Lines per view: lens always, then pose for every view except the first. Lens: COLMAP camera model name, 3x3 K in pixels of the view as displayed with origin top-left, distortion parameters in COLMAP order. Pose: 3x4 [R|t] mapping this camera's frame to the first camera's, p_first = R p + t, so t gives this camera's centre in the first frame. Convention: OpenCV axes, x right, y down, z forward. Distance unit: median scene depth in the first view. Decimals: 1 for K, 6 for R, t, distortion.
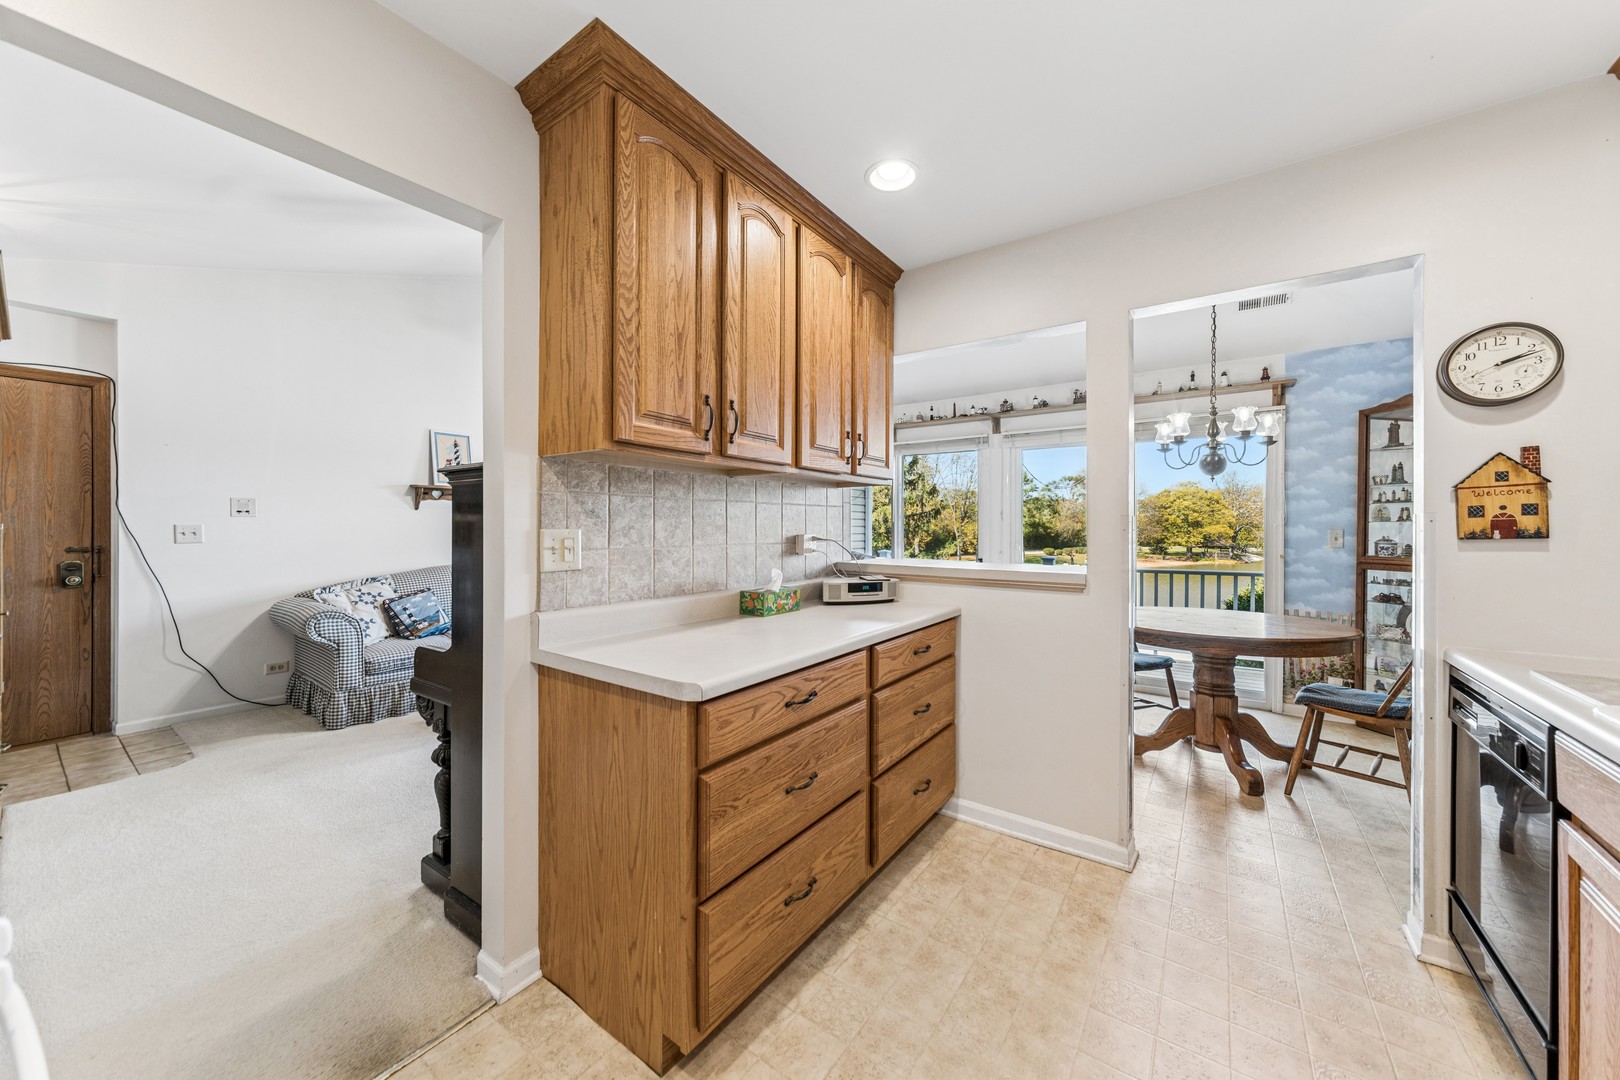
lens RADIAL K [[579.5, 0, 807.0], [0, 579.5, 532.9], [0, 0, 1]] dist [0.001554, 0.001186]
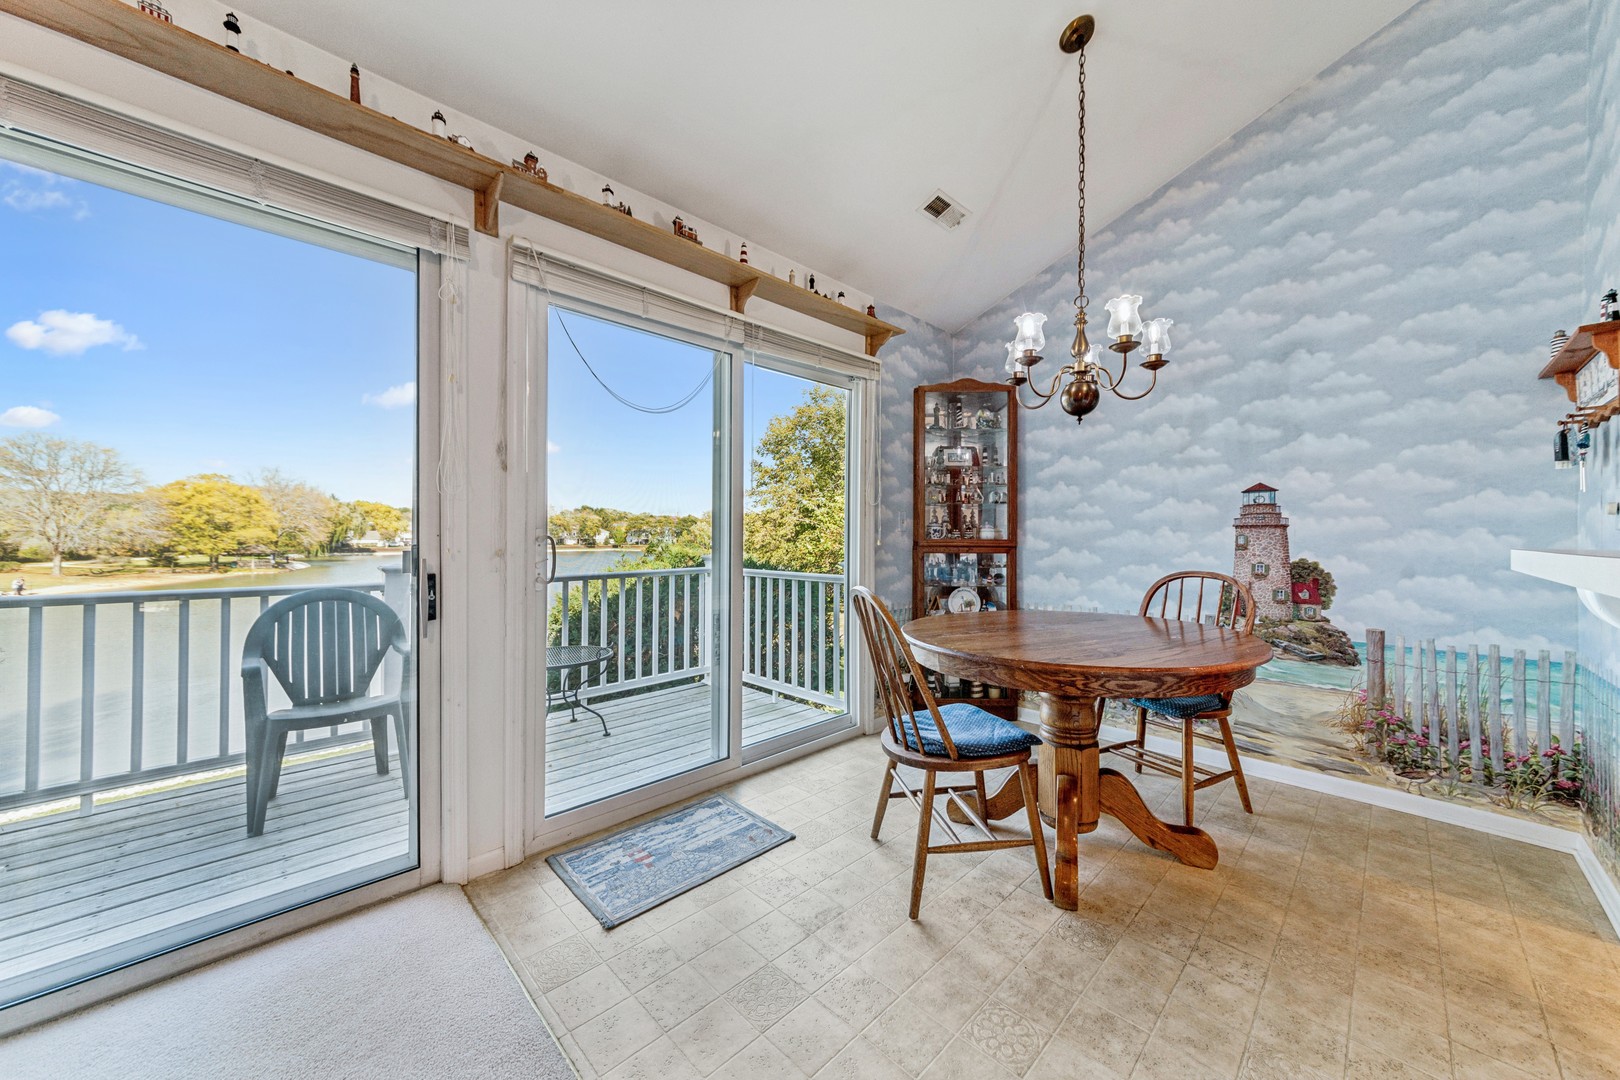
lens RADIAL K [[579.5, 0, 816.3], [0, 579.5, 536.4], [0, 0, 1]] dist [0.001554, 0.001186]
pose [[0.156399, -0.003800, 0.987687, -0.007741], [0.007161, 0.999971, 0.002714, 0.030507], [-0.987668, 0.006648, 0.156422, 1.002468]]
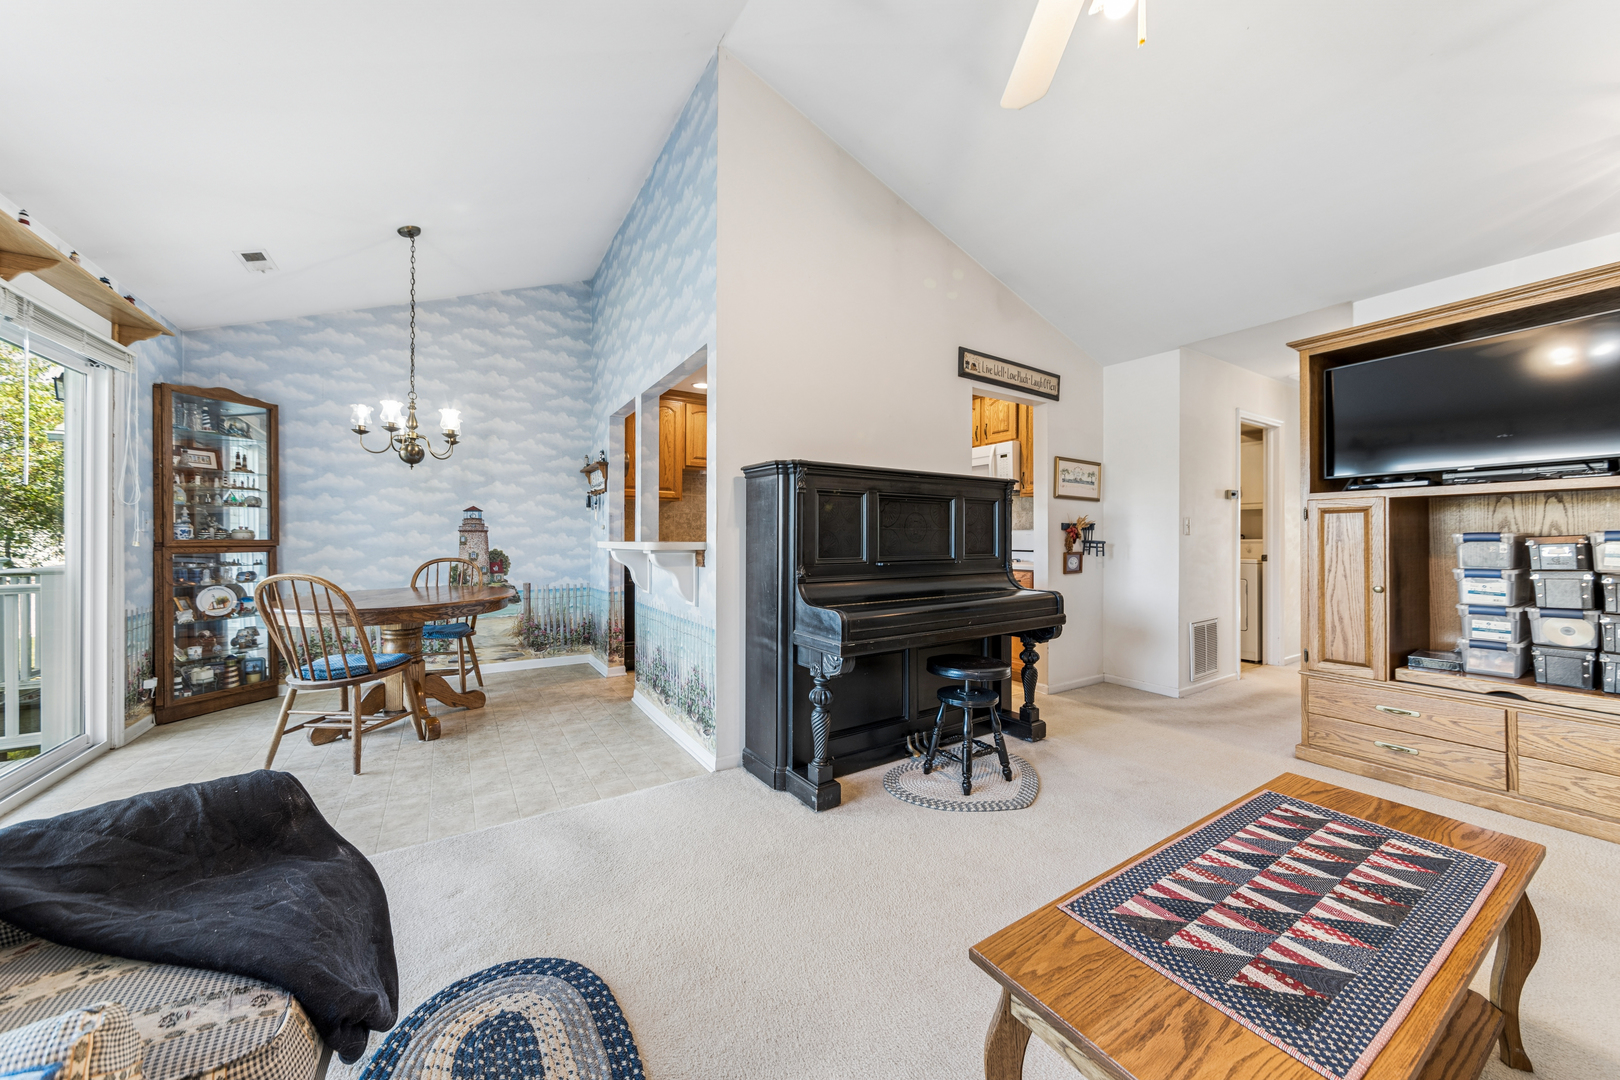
lens RADIAL K [[579.5, 0, 810.7], [0, 579.5, 540.6], [0, 0, 1]] dist [0.001554, 0.001186]
pose [[-0.928804, -0.008545, 0.370472, -0.344884], [-0.002685, 0.999863, 0.016331, 0.022250], [-0.370561, 0.014173, -0.928700, 1.457635]]
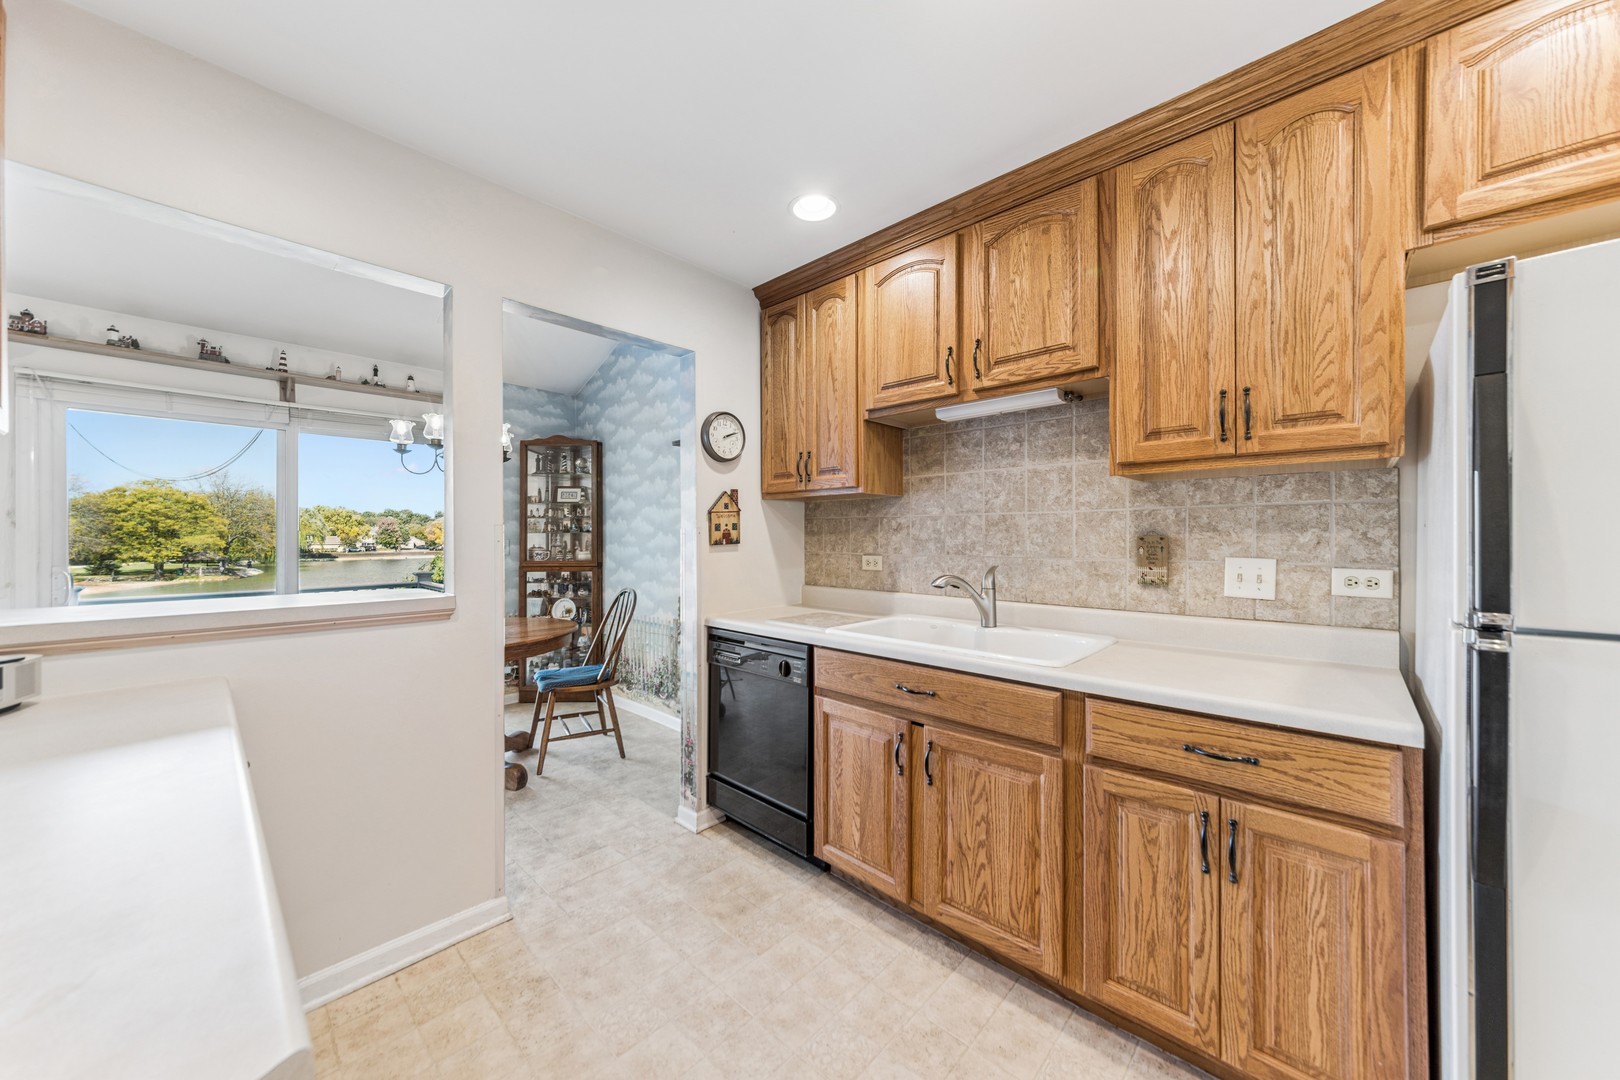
lens RADIAL K [[579.5, 0, 824.2], [0, 579.5, 535.0], [0, 0, 1]] dist [0.001554, 0.001186]
pose [[0.122599, -0.000664, 0.992456, -0.163573], [0.013626, 0.999907, -0.001014, -0.004621], [-0.992363, 0.013648, 0.122597, 0.226628]]
